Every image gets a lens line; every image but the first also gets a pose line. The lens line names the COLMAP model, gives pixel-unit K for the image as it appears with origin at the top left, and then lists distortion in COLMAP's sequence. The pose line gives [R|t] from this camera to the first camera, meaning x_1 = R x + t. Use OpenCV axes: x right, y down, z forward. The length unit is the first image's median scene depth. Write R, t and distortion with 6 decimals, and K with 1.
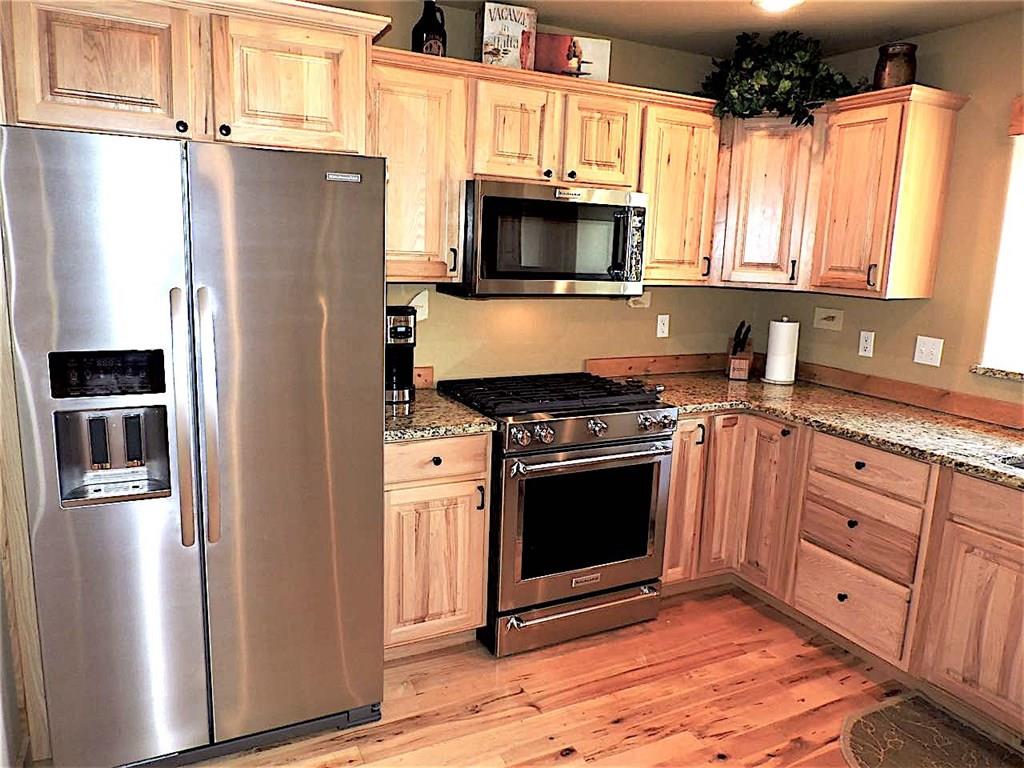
lens RADIAL K [[731.8, 0, 514.8], [0, 731.8, 381.5], [0, 0, 1]] dist [-0.013691, -0.003617]
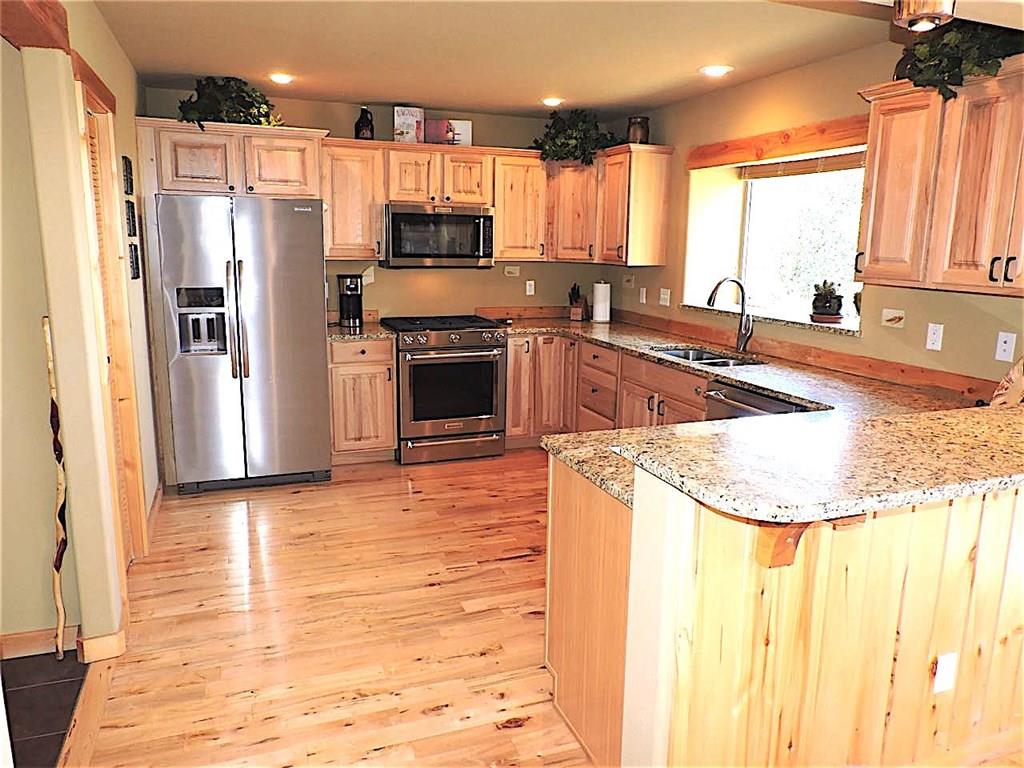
lens RADIAL K [[731.8, 0, 510.8], [0, 731.8, 384.4], [0, 0, 1]] dist [-0.013691, -0.003617]
pose [[0.994112, 0.000863, -0.108351, 0.436230], [-0.000192, 0.999981, 0.006201, 0.162437], [0.108355, -0.006144, 0.994093, -0.775820]]
